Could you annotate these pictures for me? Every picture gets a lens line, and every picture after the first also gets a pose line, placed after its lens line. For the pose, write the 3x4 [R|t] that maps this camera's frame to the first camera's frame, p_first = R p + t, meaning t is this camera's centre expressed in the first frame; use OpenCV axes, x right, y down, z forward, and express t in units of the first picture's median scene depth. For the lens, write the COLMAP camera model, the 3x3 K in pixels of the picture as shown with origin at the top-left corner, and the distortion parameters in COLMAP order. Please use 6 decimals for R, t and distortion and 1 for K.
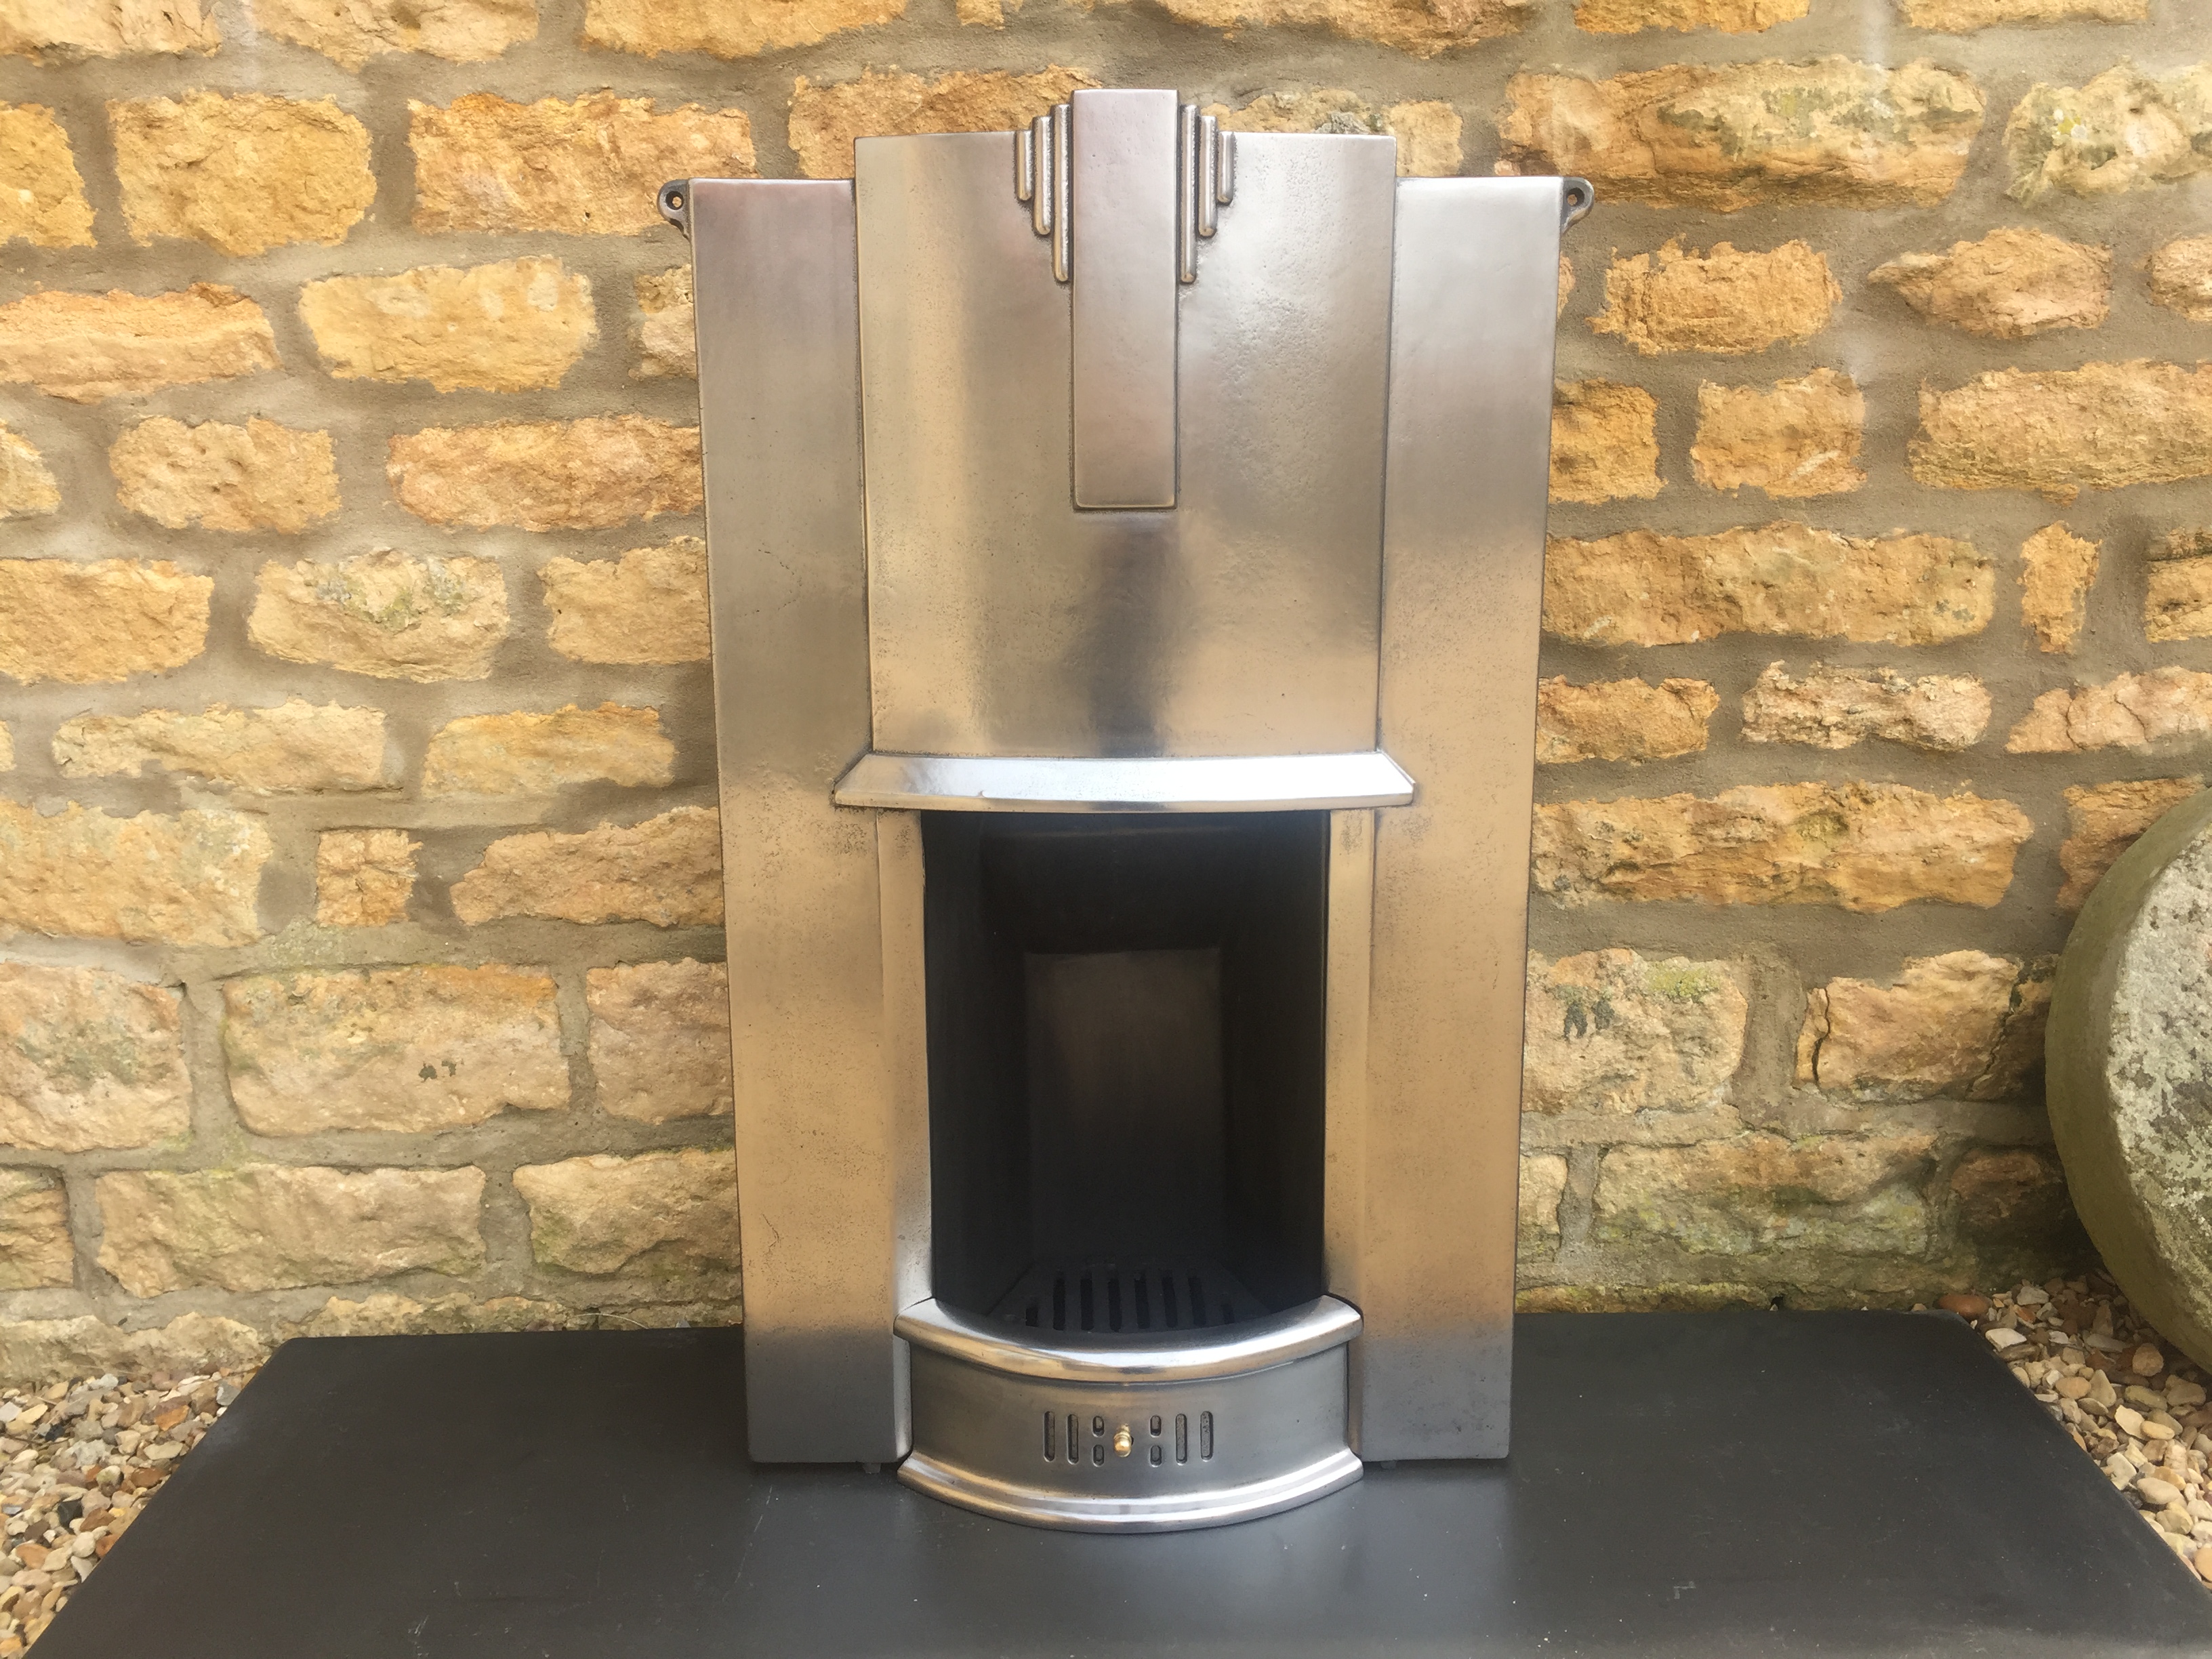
lens RADIAL K [[1913.0, 0, 1110.7], [0, 1913.0, 819.8], [0, 0, 1]] dist [0.086262, -0.146801]
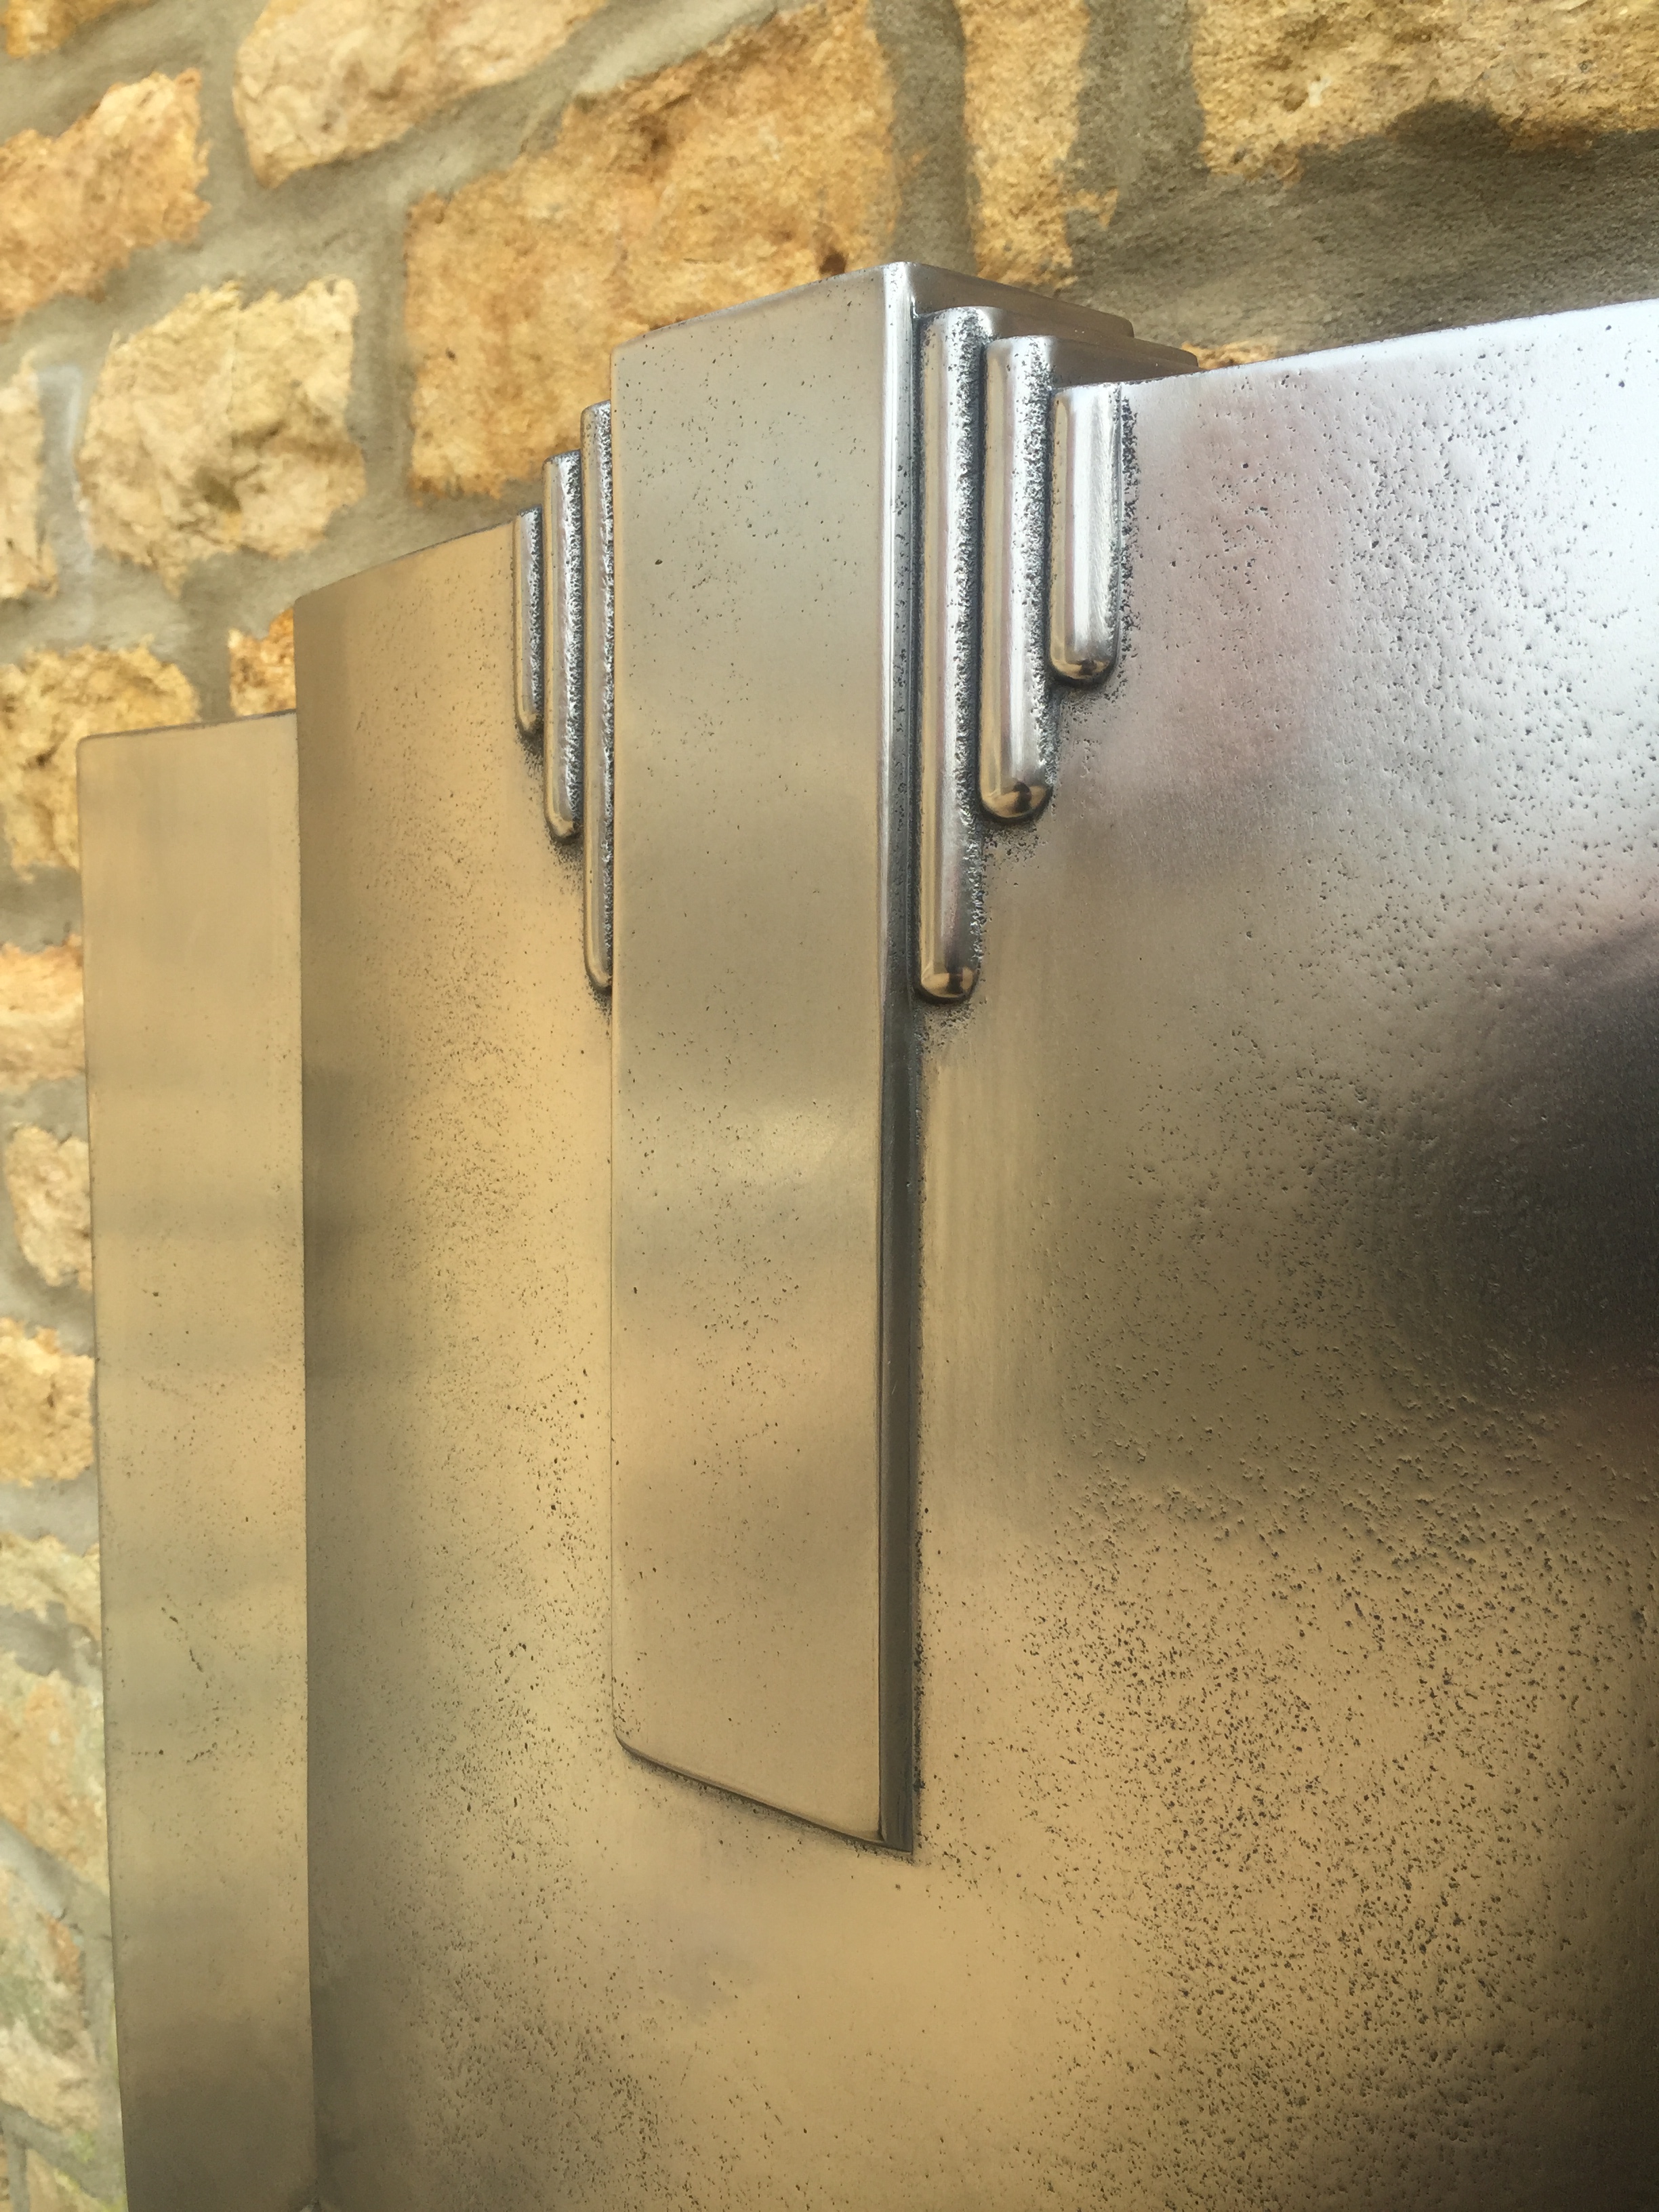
lens RADIAL K [[1913.0, 0, 824.2], [0, 1913.0, 1098.0], [0, 0, 1]] dist [0.086262, -0.146801]
pose [[0.763747, 0.047309, -0.643780, 0.153425], [-0.122938, 0.989717, -0.073117, -0.199439], [0.633701, 0.134988, 0.761710, 0.650706]]
